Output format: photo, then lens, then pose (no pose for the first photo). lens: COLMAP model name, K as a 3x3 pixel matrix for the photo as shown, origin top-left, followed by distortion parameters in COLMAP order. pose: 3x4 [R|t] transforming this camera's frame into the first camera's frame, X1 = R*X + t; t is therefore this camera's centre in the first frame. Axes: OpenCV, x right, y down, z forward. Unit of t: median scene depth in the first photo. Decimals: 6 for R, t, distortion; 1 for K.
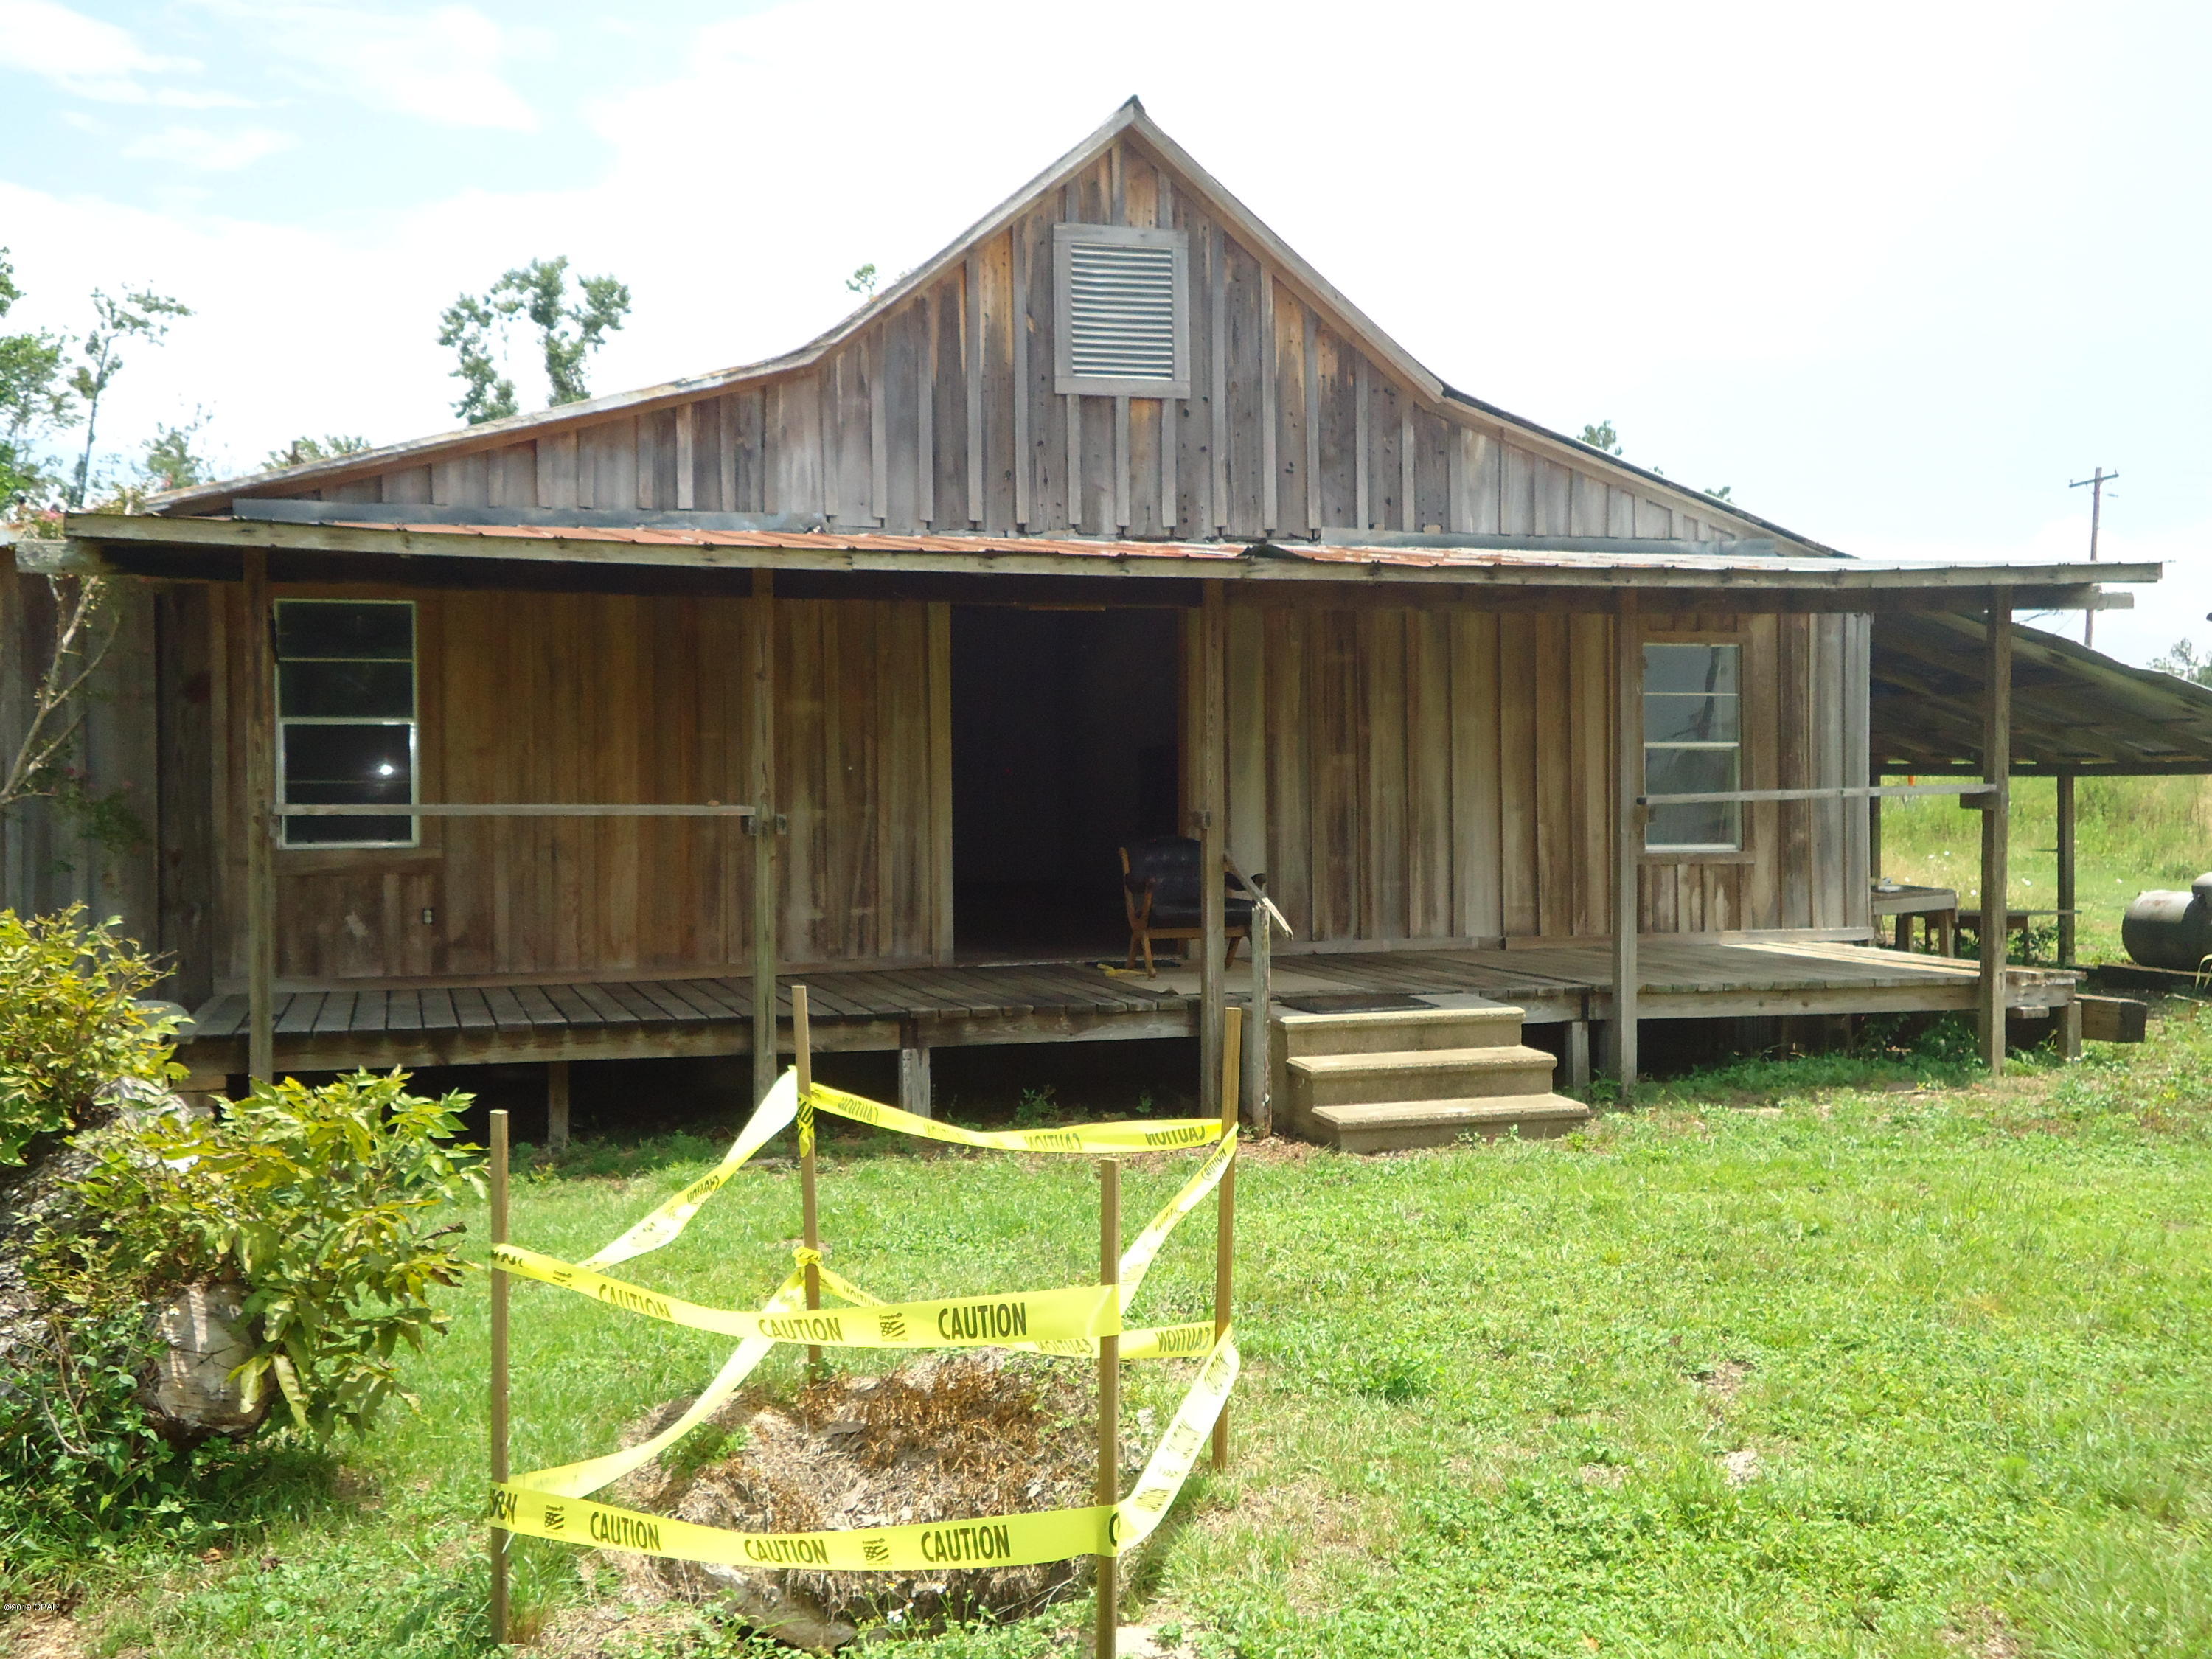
lens RADIAL K [[2289.8, 0, 1106.0], [0, 2289.8, 829.5], [0, 0, 1]] dist [0.088954, -0.006483]
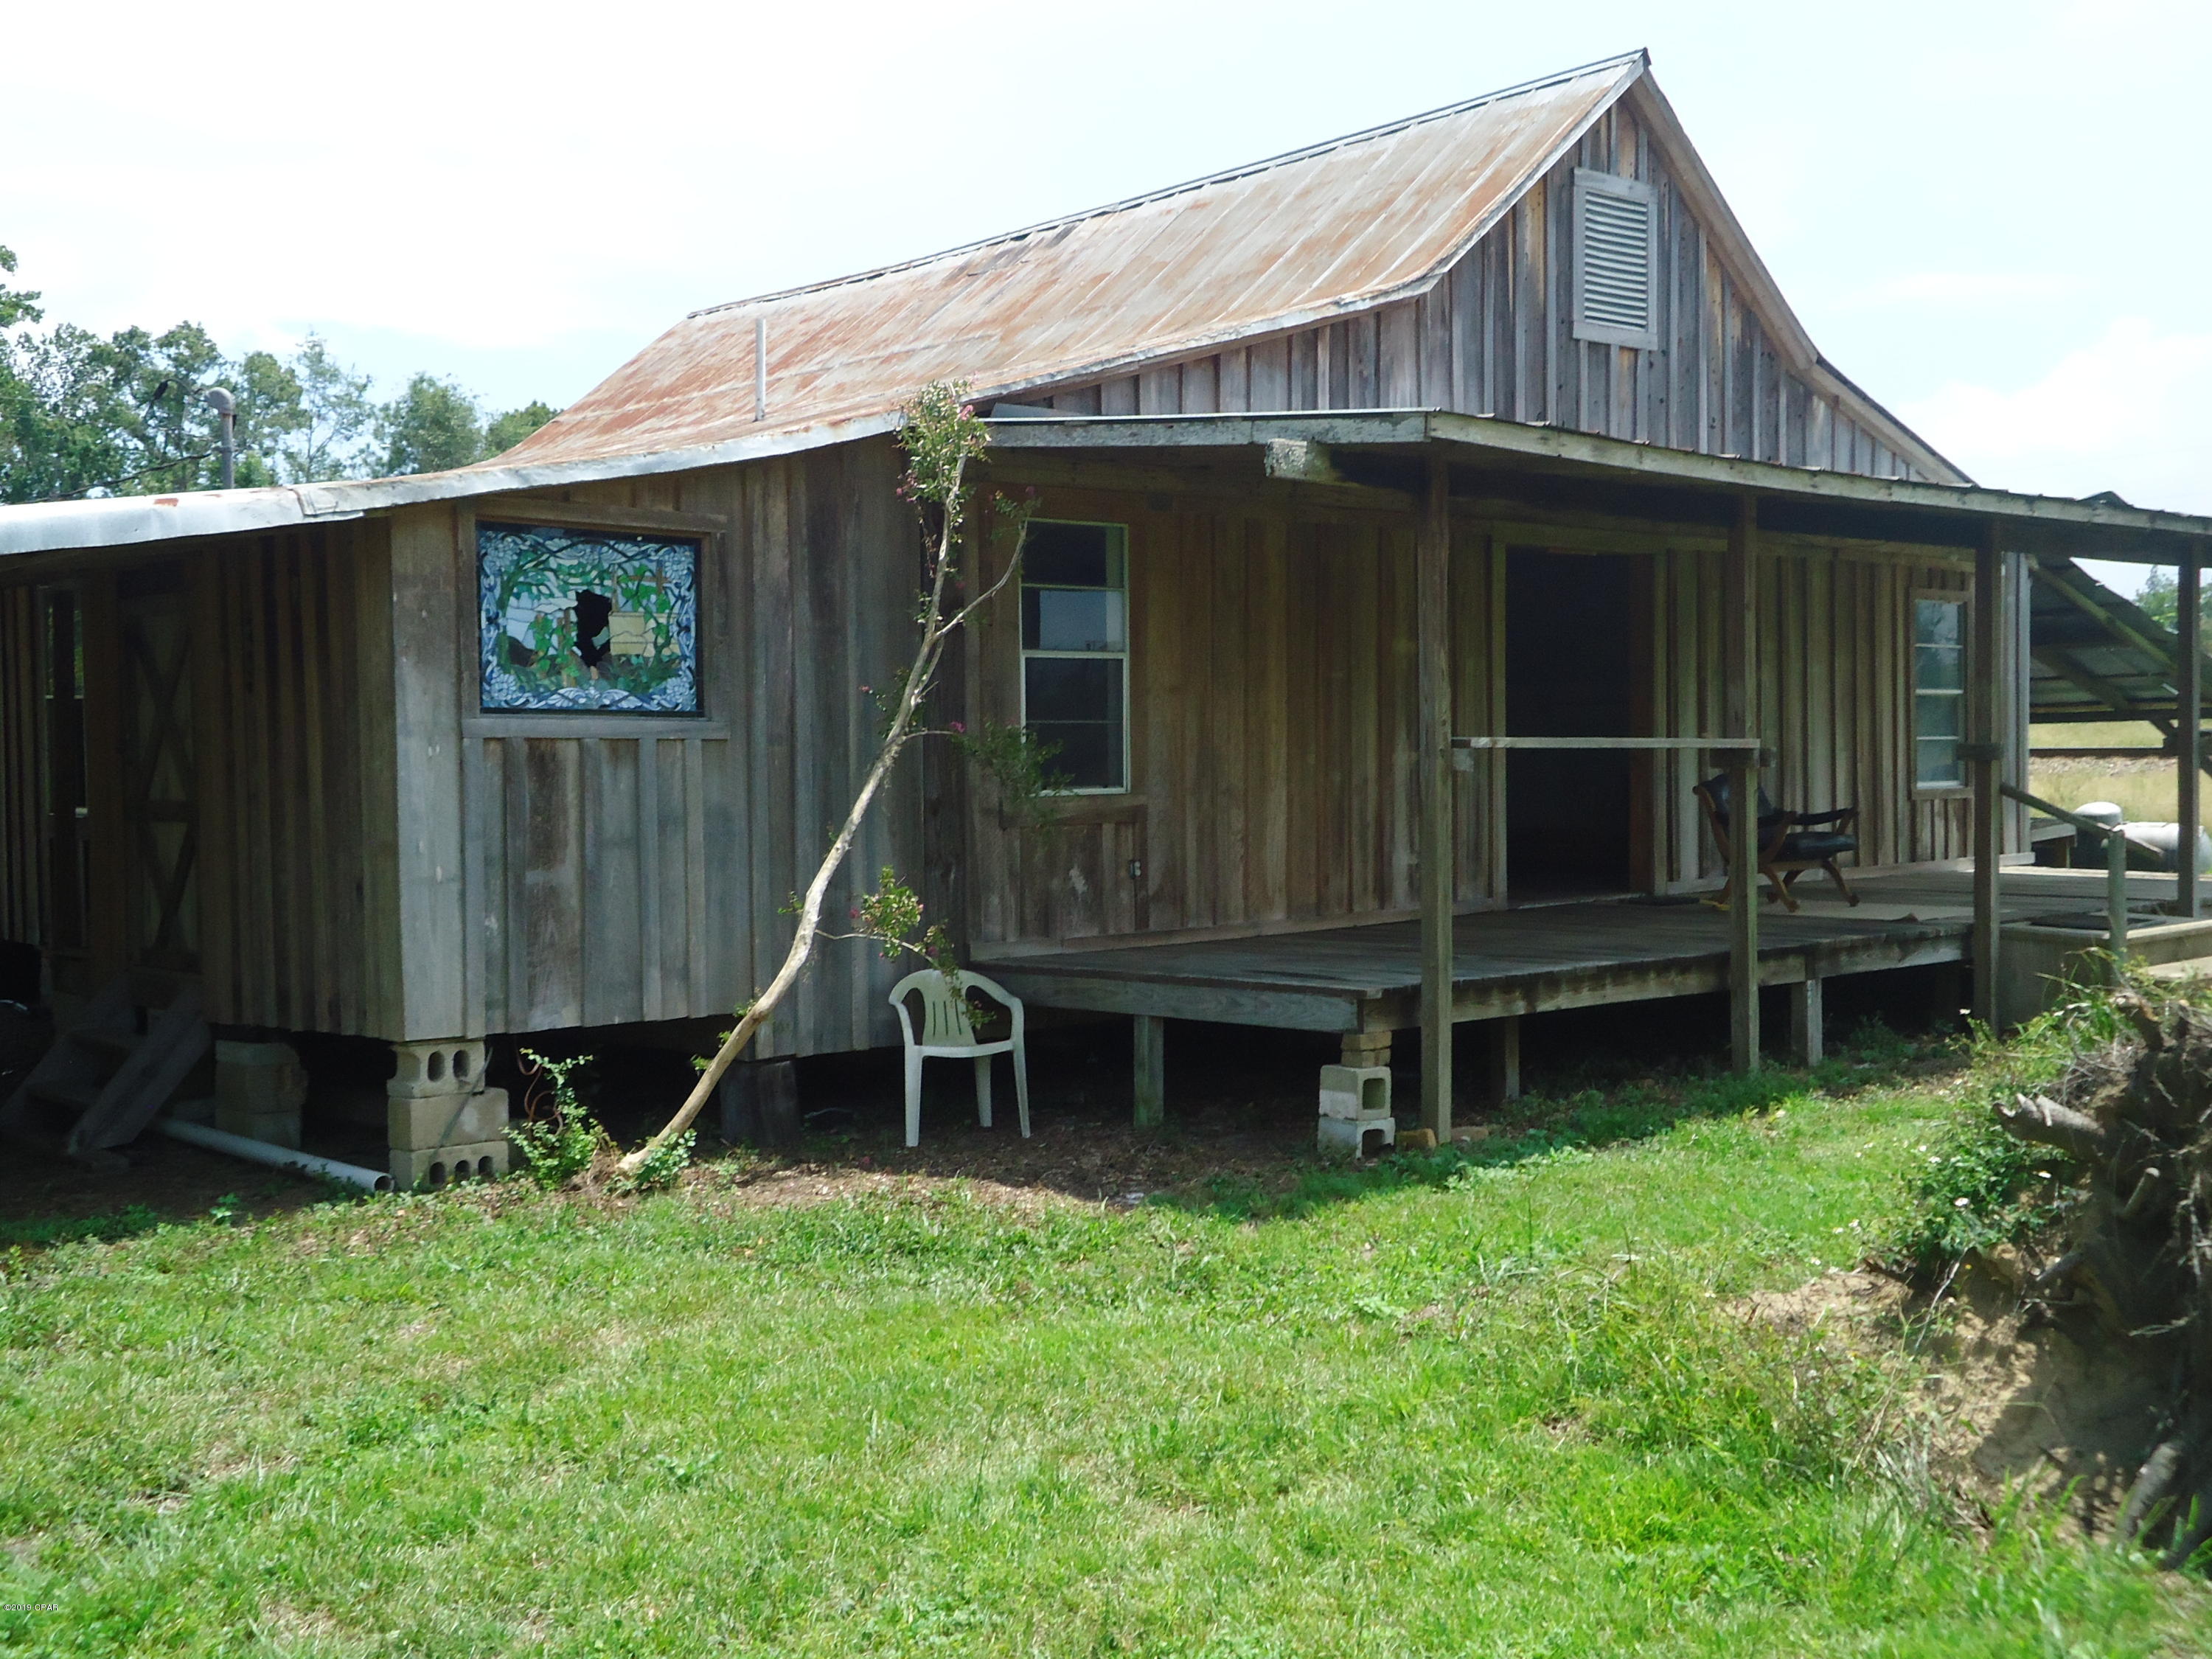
lens RADIAL K [[2289.8, 0, 1106.0], [0, 2289.8, 829.5], [0, 0, 1]] dist [0.088954, -0.006483]
pose [[0.910069, -0.019852, 0.413981, -0.632845], [0.014774, 0.999771, 0.015464, 0.007137], [-0.414194, -0.007957, 0.910154, 0.162957]]
